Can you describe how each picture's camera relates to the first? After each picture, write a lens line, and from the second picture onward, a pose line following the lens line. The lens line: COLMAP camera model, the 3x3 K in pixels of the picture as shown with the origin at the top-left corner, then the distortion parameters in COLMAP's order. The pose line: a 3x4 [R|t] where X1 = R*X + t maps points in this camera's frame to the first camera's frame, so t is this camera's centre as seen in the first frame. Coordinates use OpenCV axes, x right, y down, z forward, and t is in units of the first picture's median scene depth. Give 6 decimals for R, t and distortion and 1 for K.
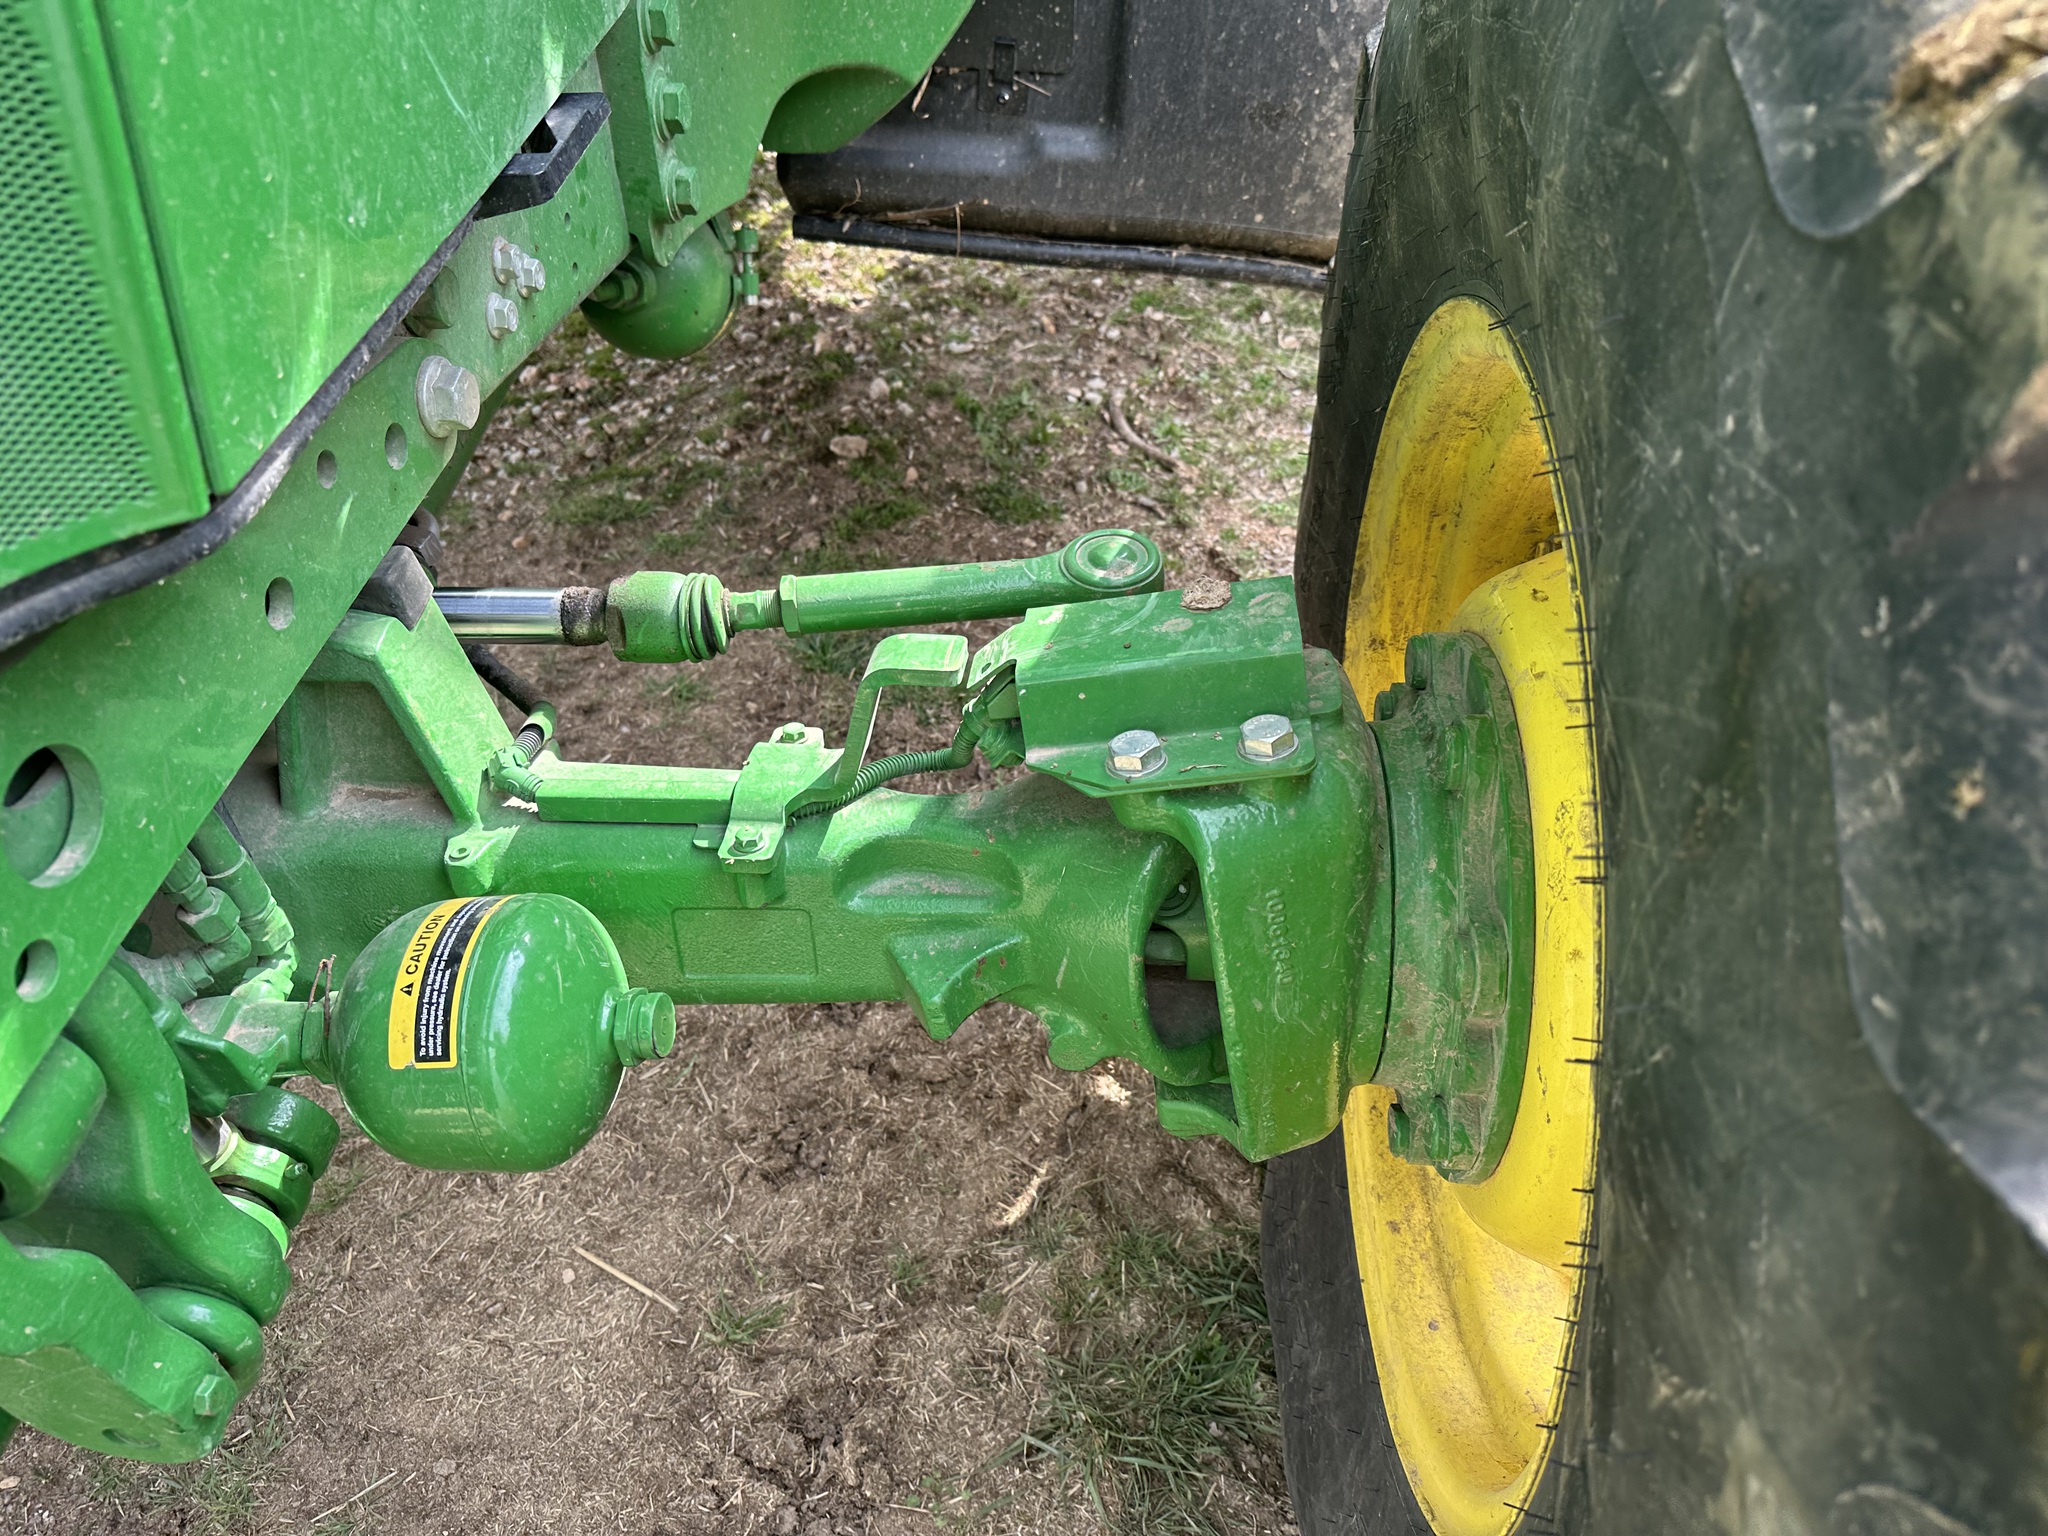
lens RADIAL K [[1449.5, 0, 1035.1], [0, 1449.5, 772.3], [0, 0, 1]] dist [0.030595, -0.041279]
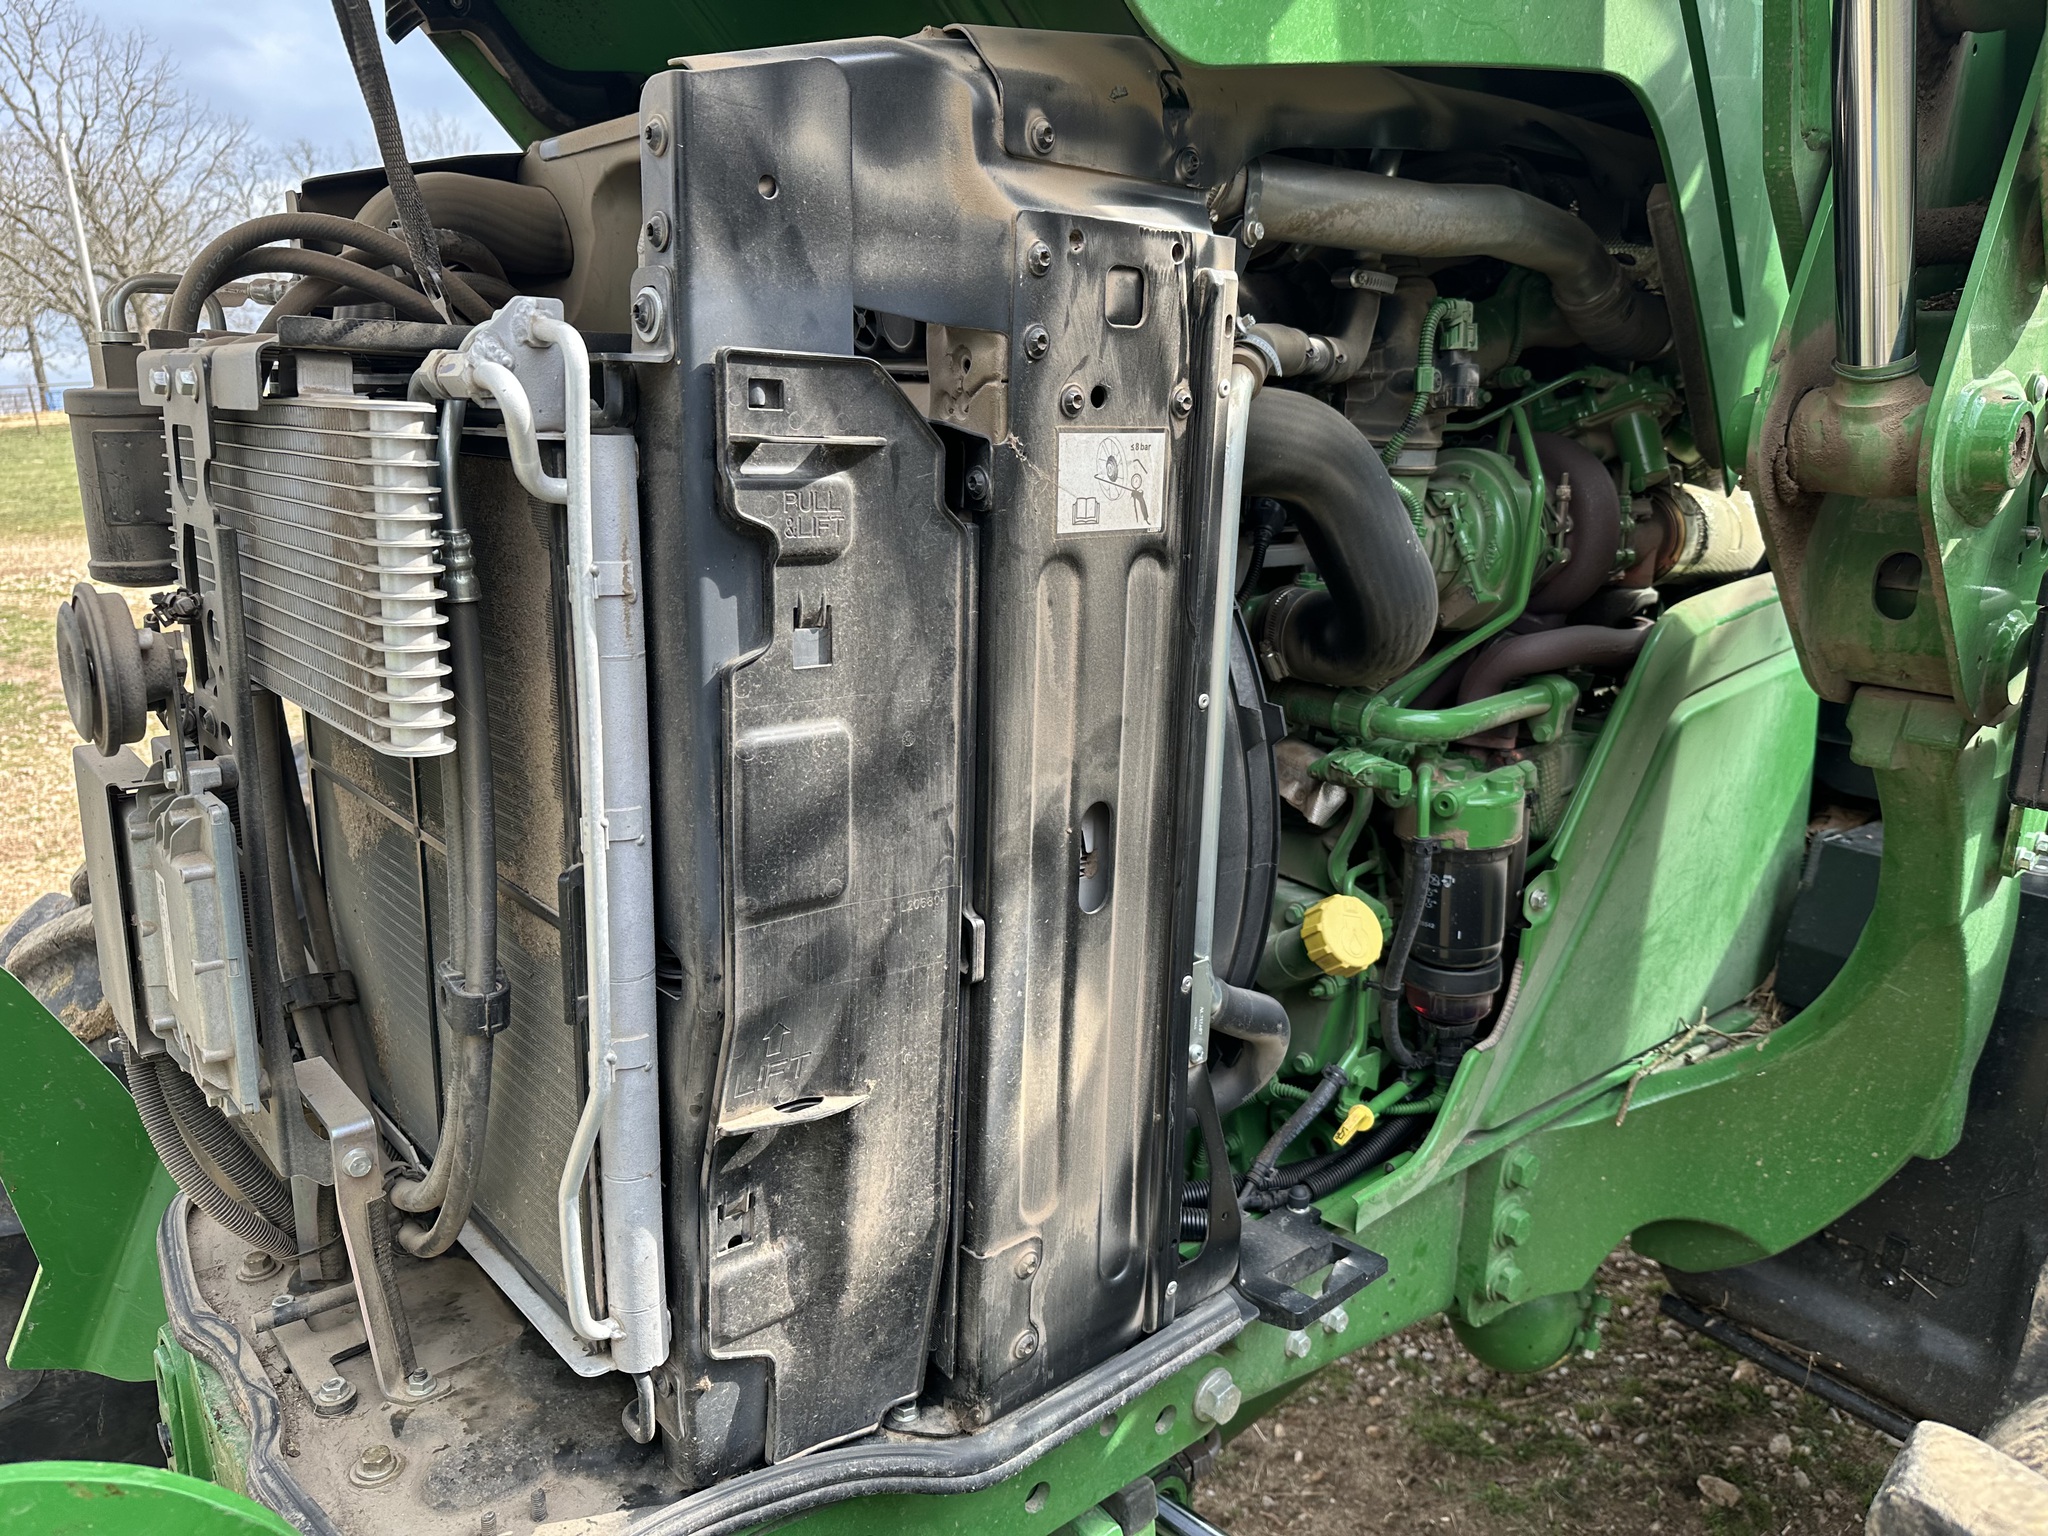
lens RADIAL K [[1449.5, 0, 1036.1], [0, 1449.5, 776.9], [0, 0, 1]] dist [0.030595, -0.041279]
pose [[0.713392, 0.171031, -0.679574, 0.129517], [-0.494276, 0.810243, -0.314957, -0.077297], [0.496752, 0.560585, 0.662557, -0.150663]]
